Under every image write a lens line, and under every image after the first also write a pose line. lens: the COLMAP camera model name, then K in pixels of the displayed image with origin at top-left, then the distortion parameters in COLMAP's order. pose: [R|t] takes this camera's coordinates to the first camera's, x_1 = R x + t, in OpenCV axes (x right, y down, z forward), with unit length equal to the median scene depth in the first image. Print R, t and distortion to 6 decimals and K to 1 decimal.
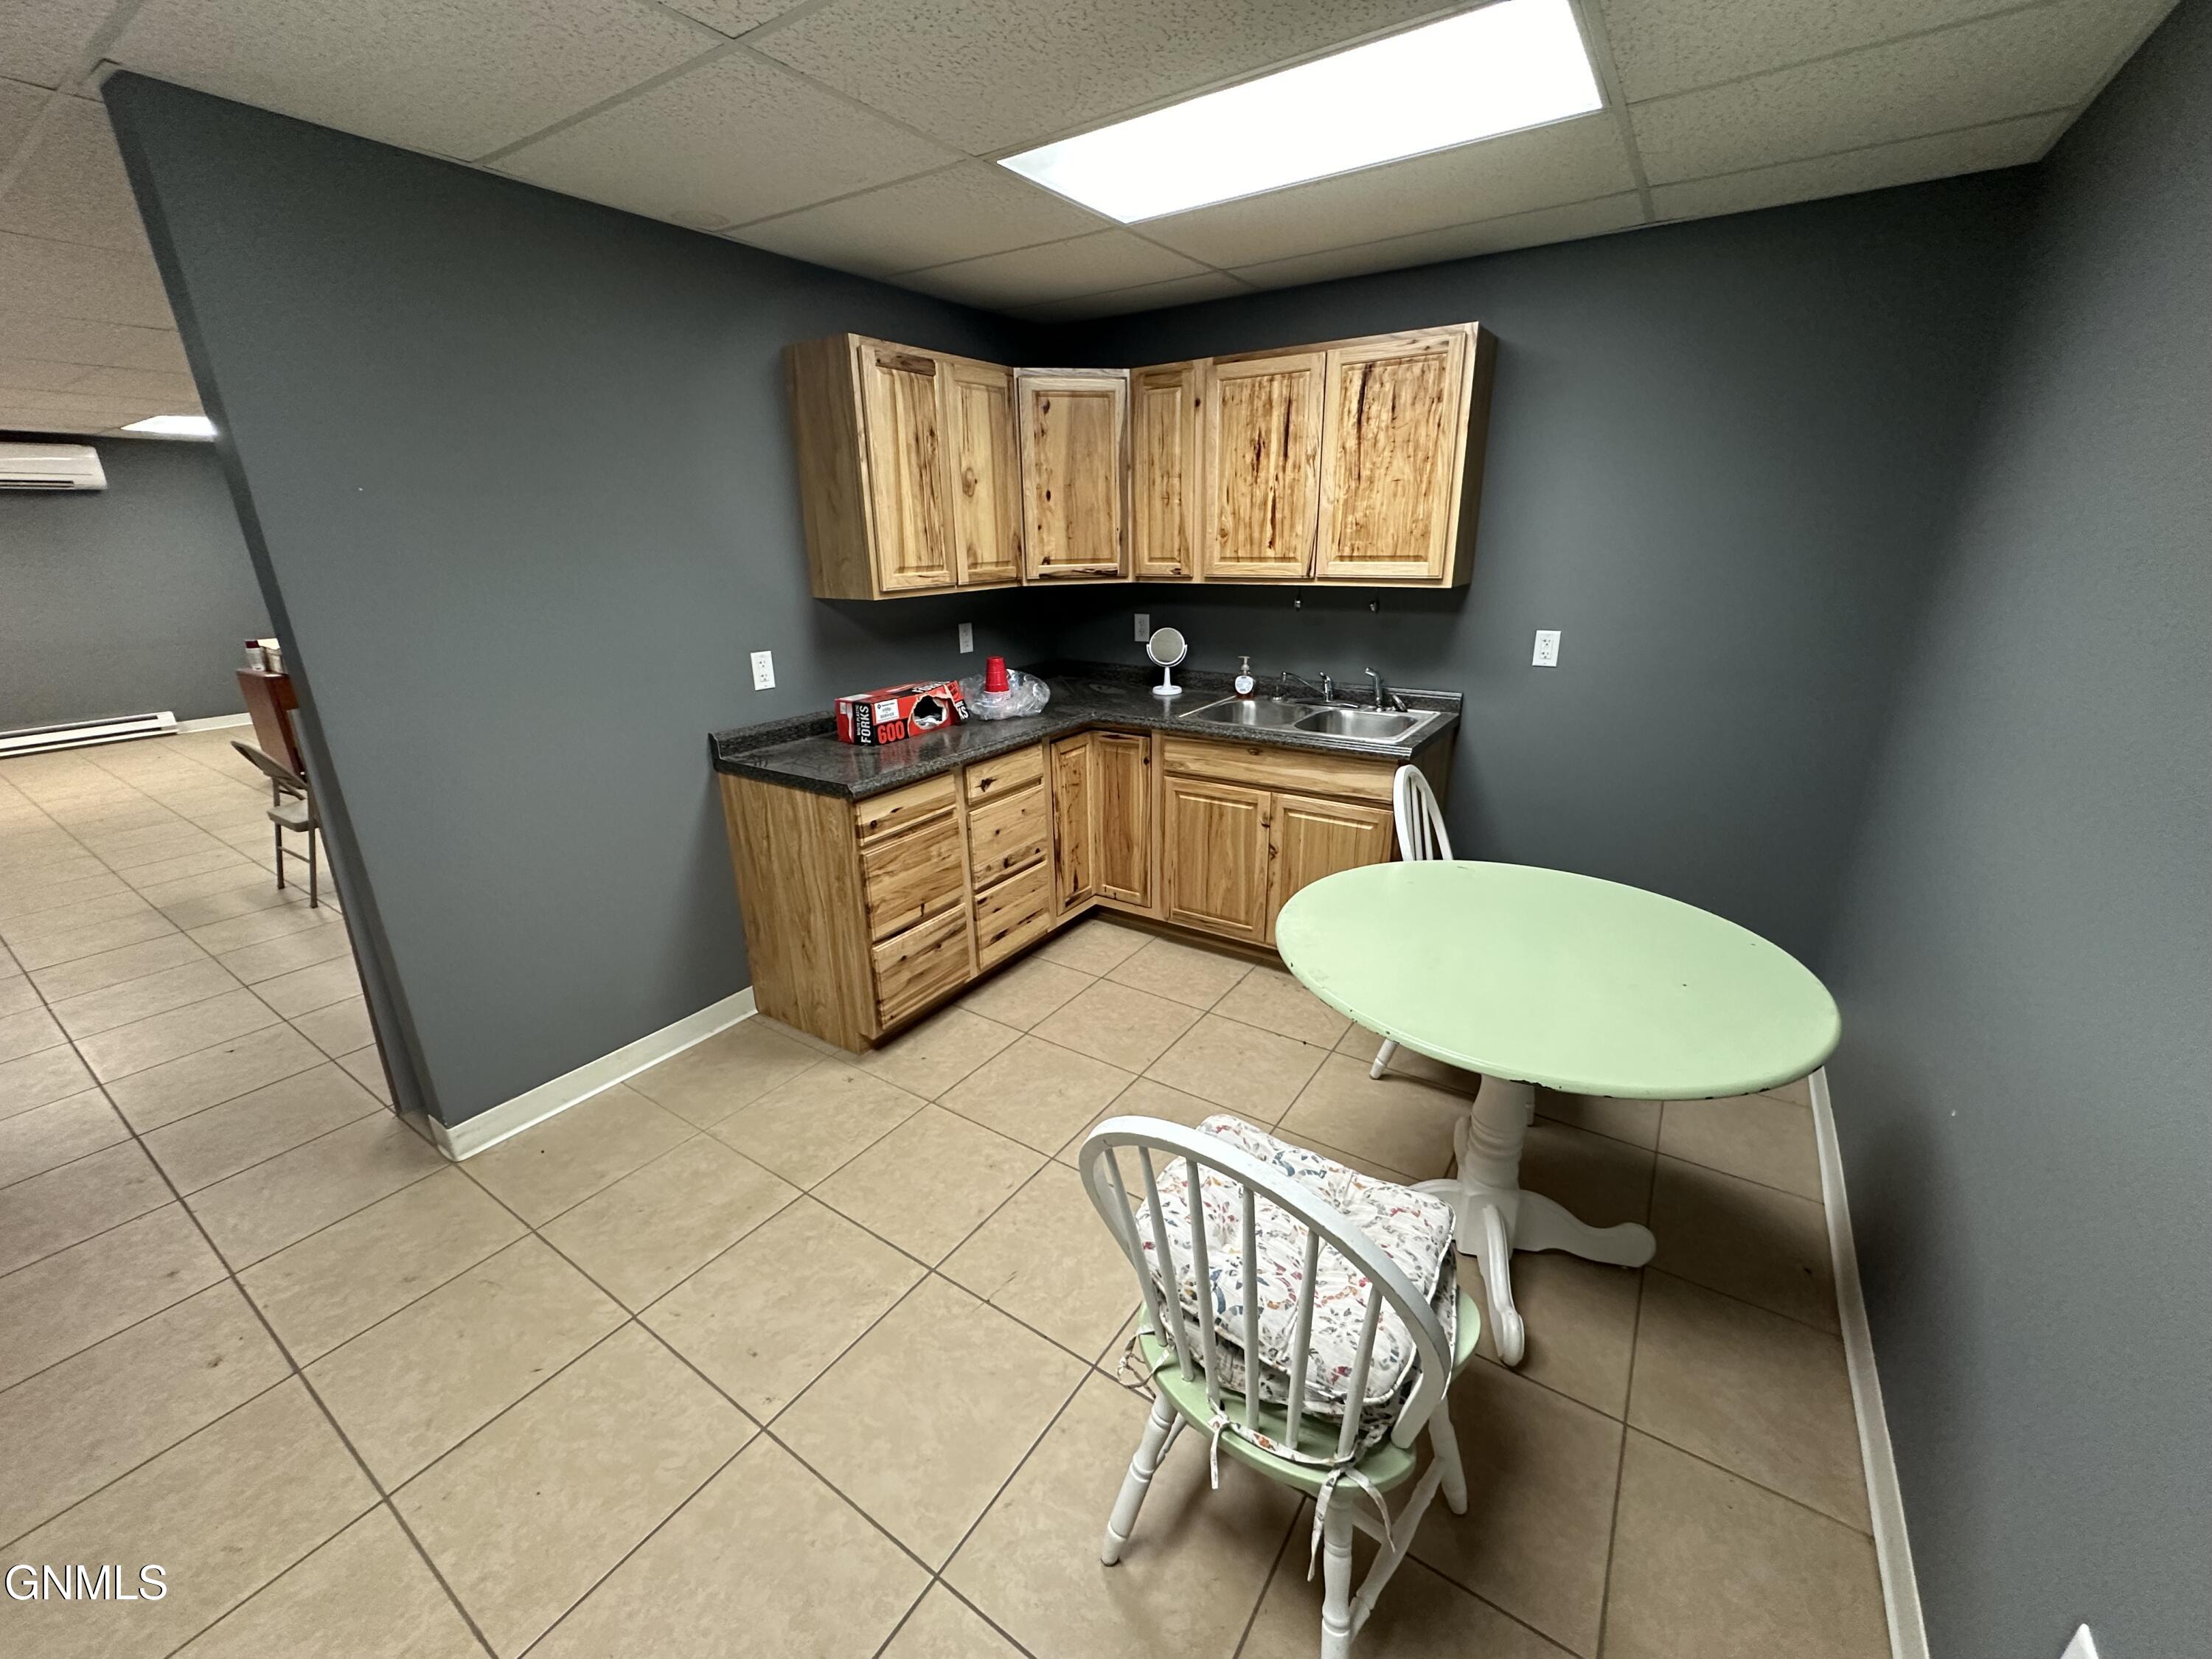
lens RADIAL K [[877.5, 0, 1103.4], [0, 877.5, 831.6], [0, 0, 1]] dist [-0.000589, -0.000034]
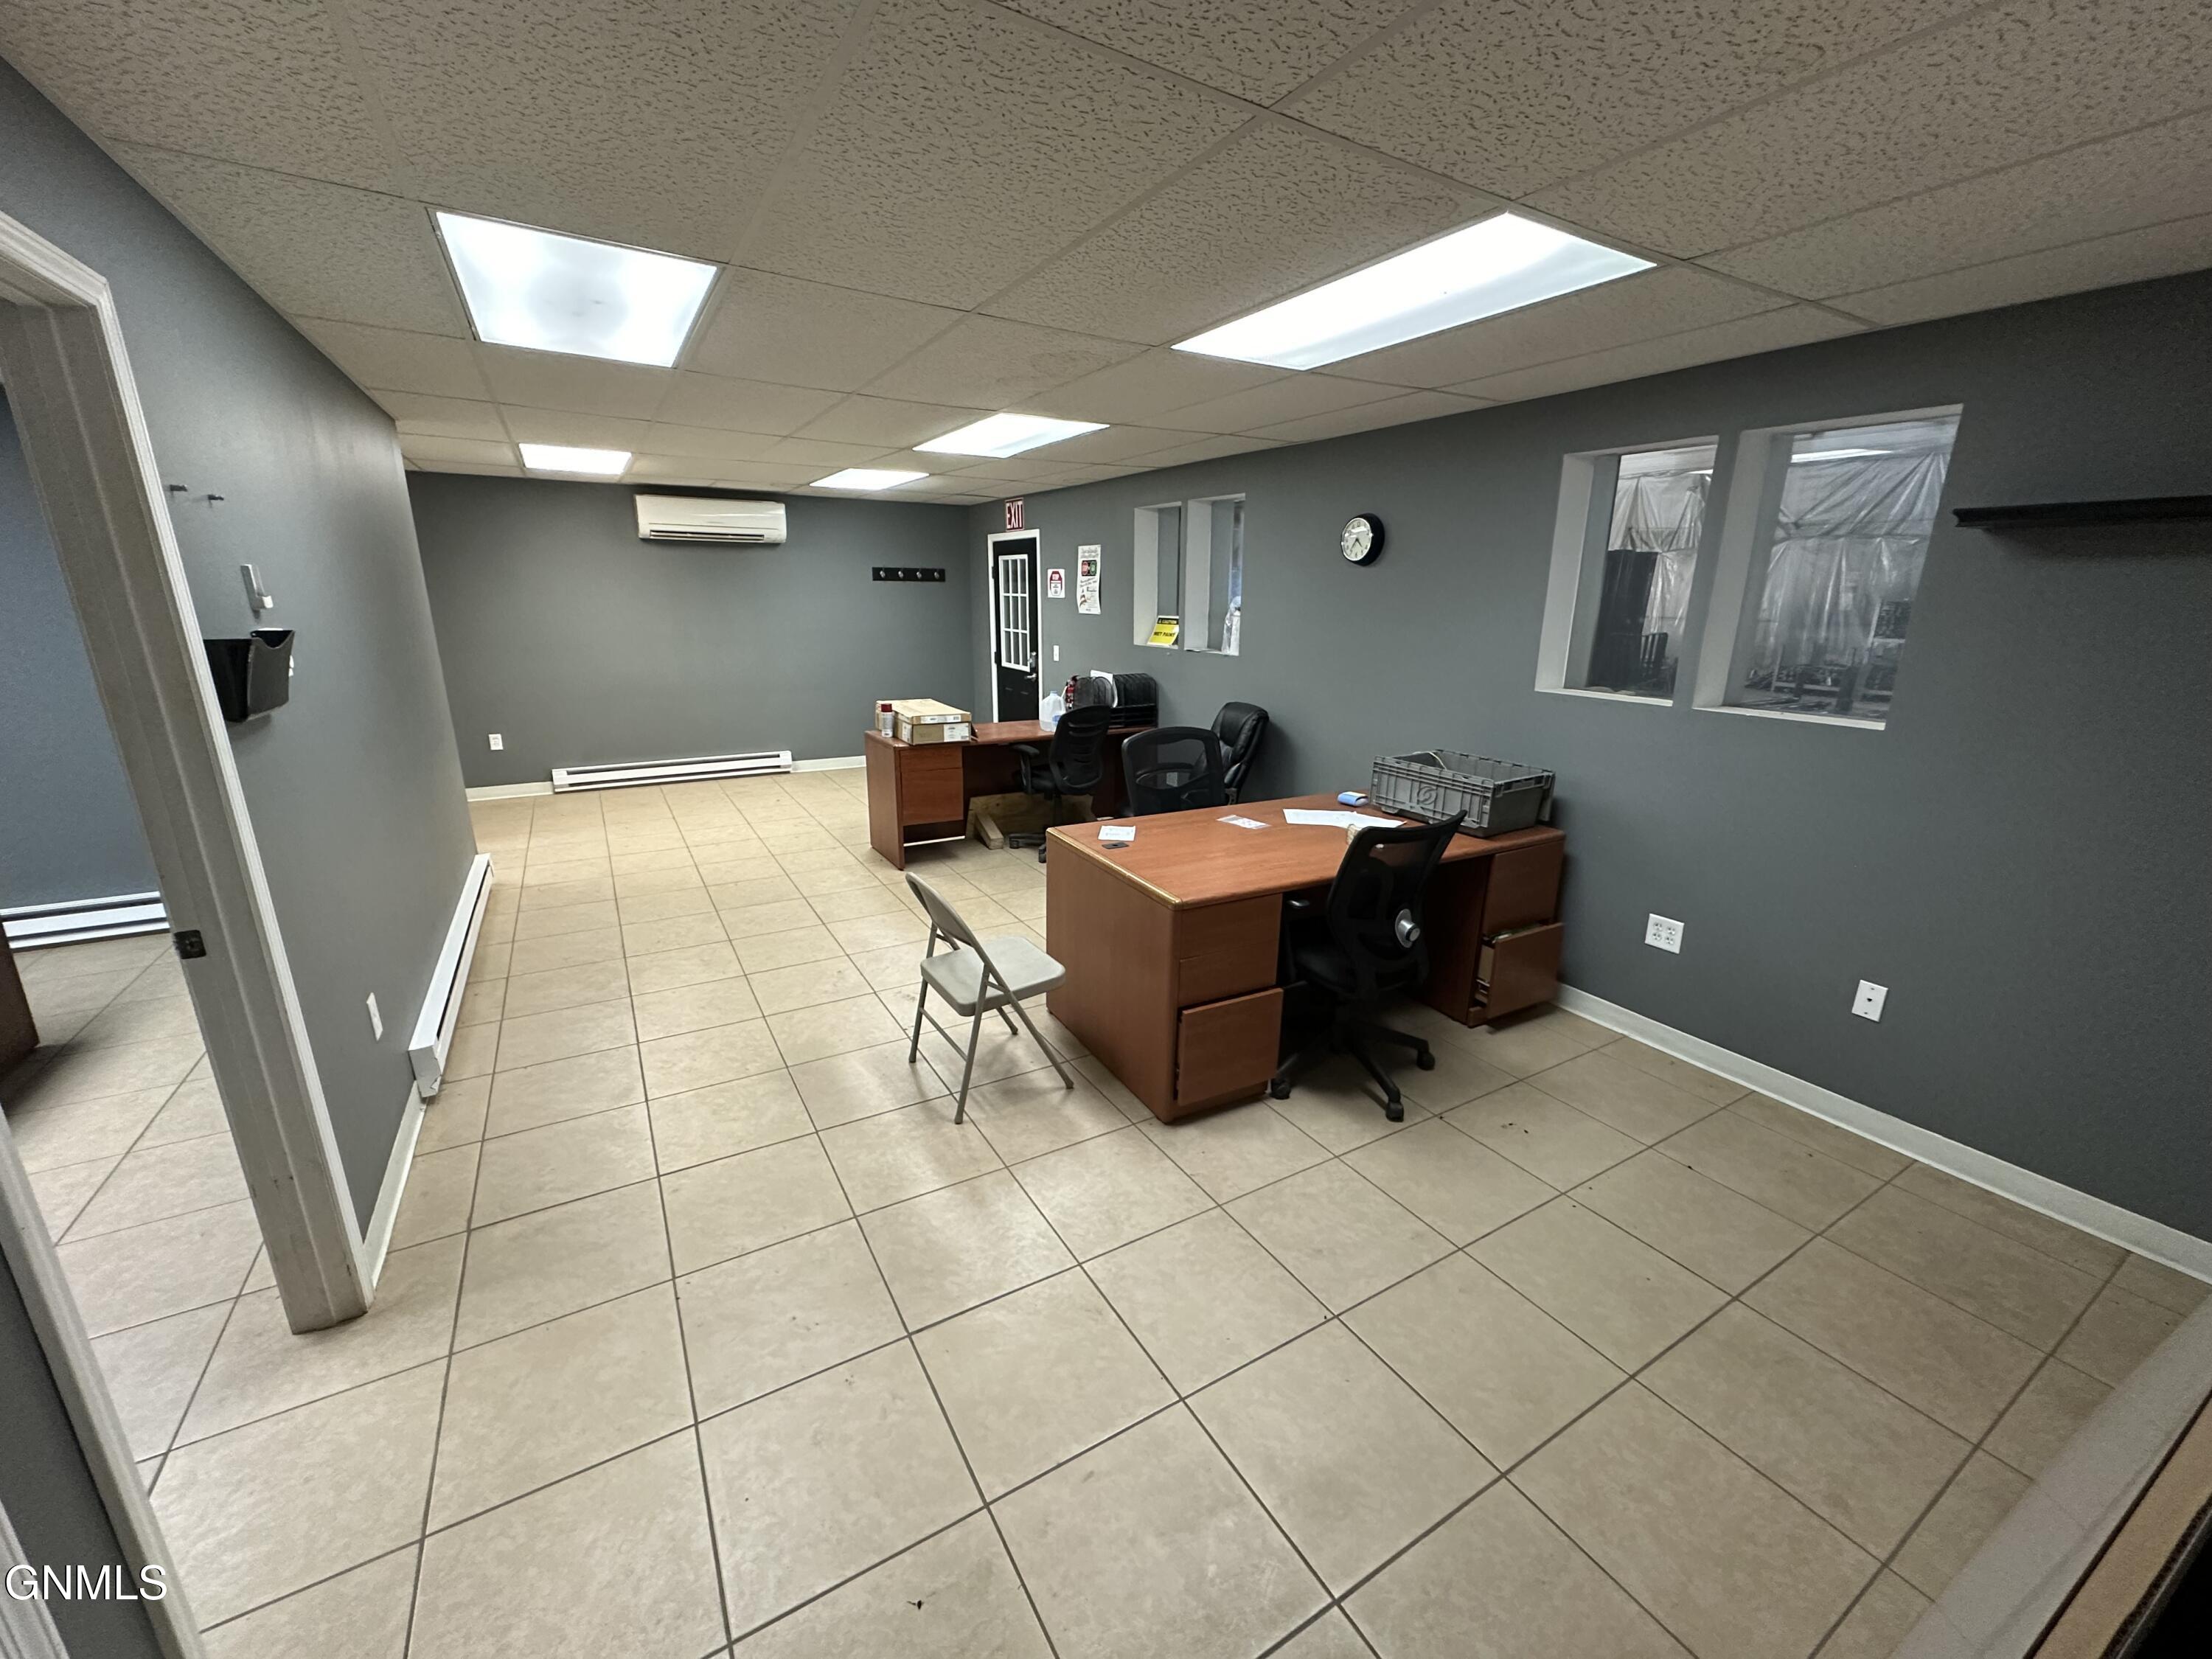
lens RADIAL K [[877.5, 0, 1110.2], [0, 877.5, 830.4], [0, 0, 1]] dist [-0.000589, -0.000034]
pose [[0.904830, 0.140494, -0.401925, -0.372464], [-0.166615, 0.985547, -0.030591, -0.098590], [0.391818, 0.094646, 0.915161, 0.263640]]
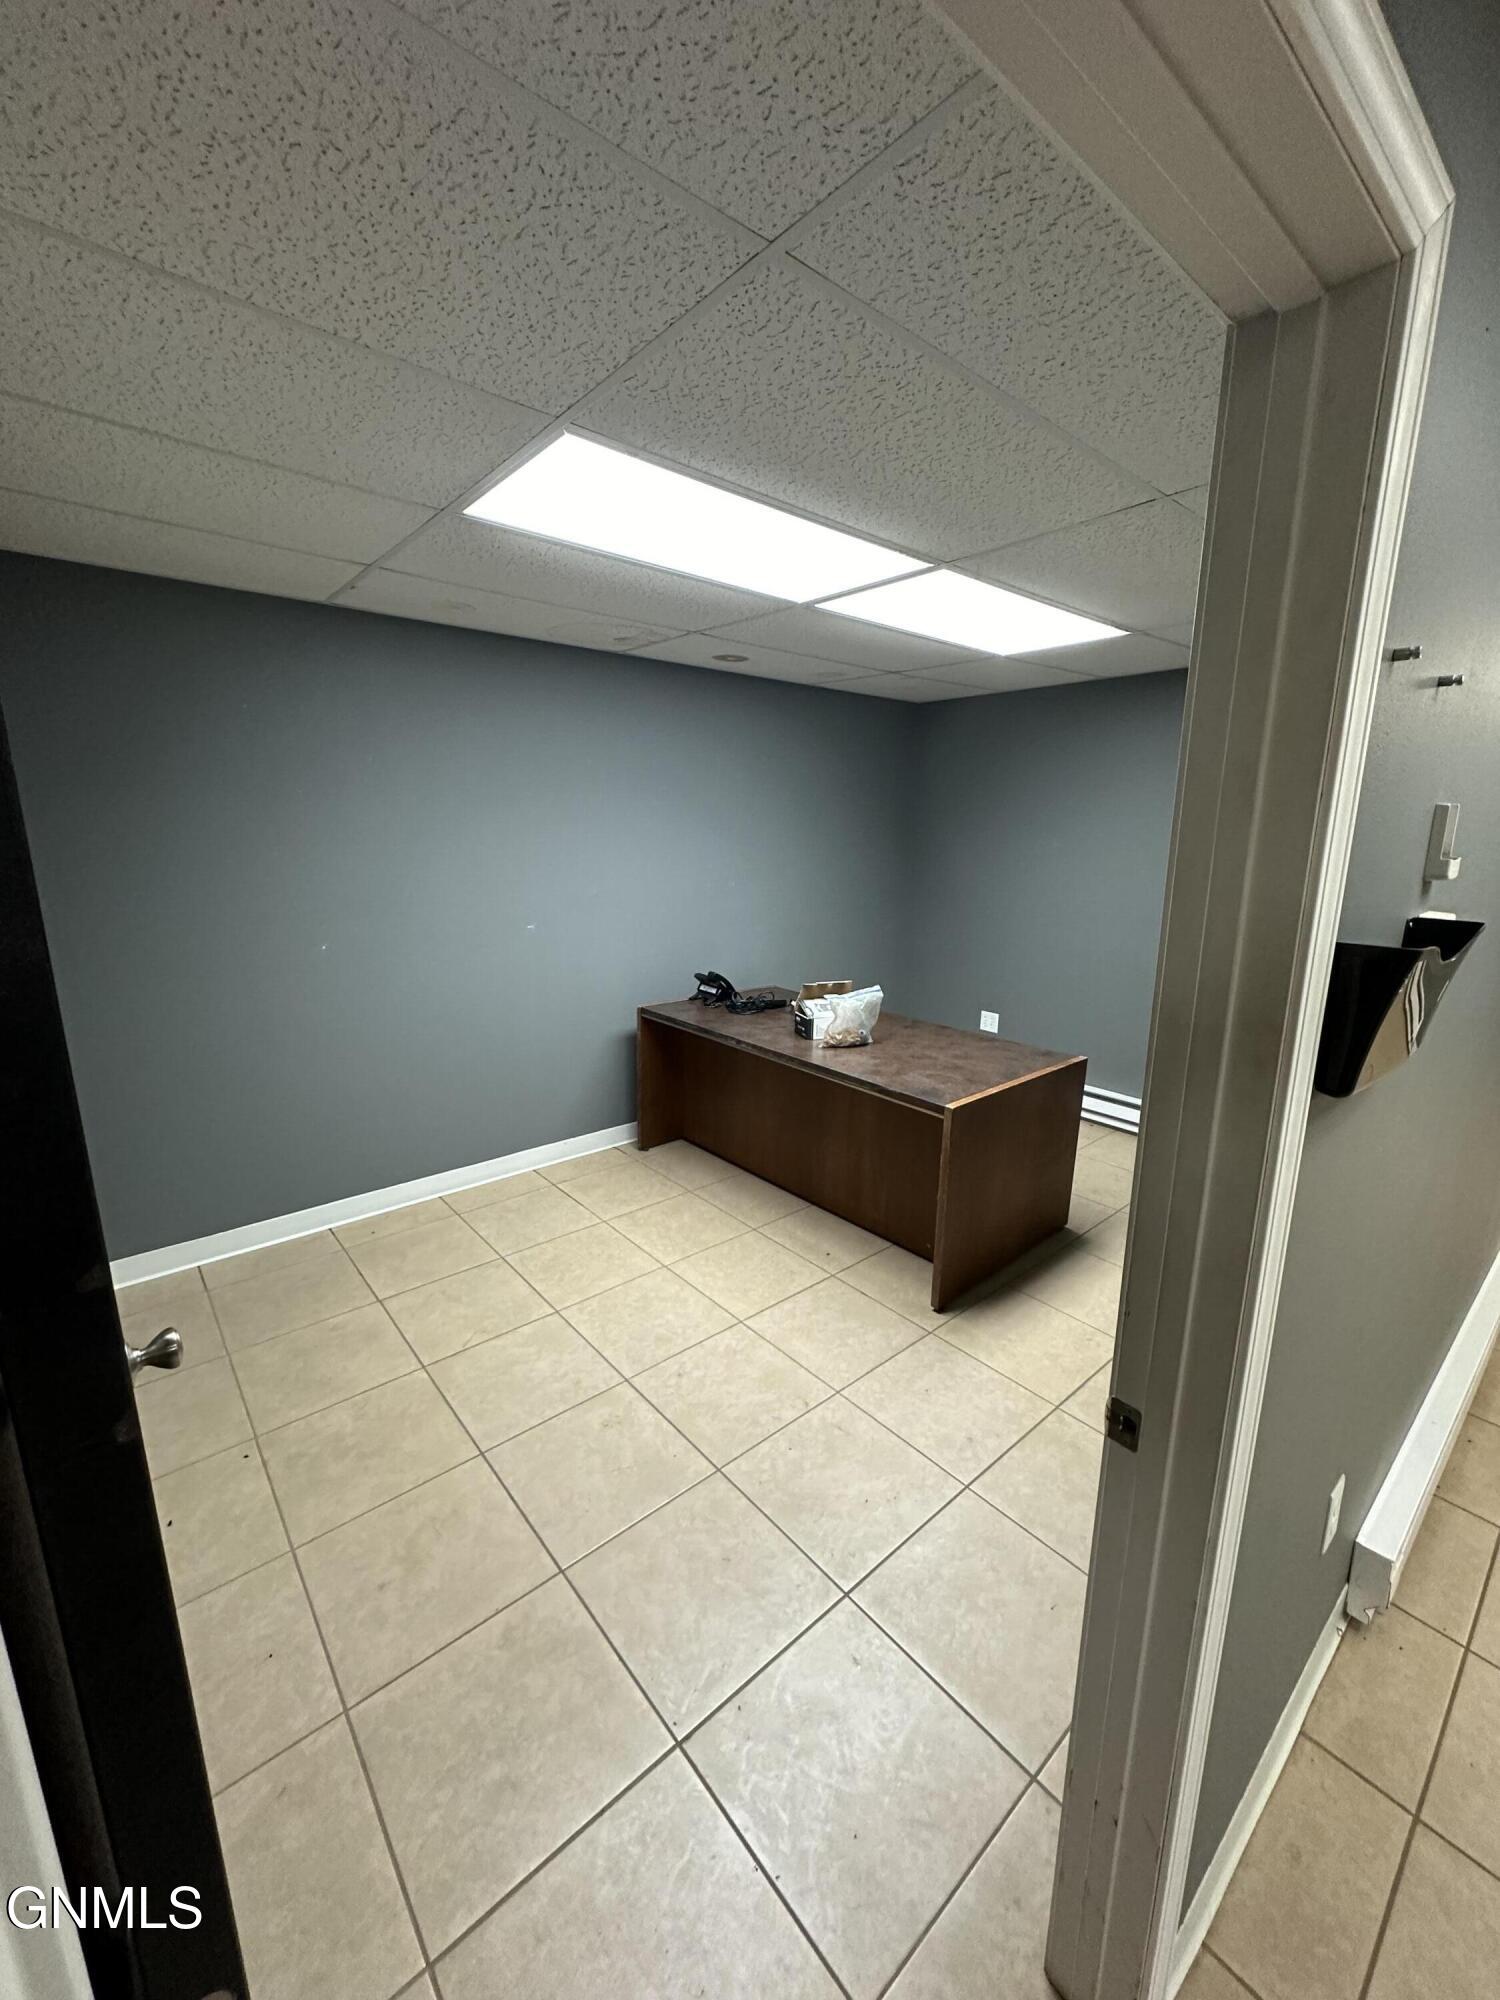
lens RADIAL K [[793.4, 0, 748.8], [0, 793.4, 1001.5], [0, 0, 1]] dist [-0.000589, -0.000034]
pose [[-0.268986, 0.227239, -0.935953, -0.636920], [-0.318284, 0.896202, 0.309060, -0.122687], [0.909034, 0.381032, -0.168739, 0.348600]]
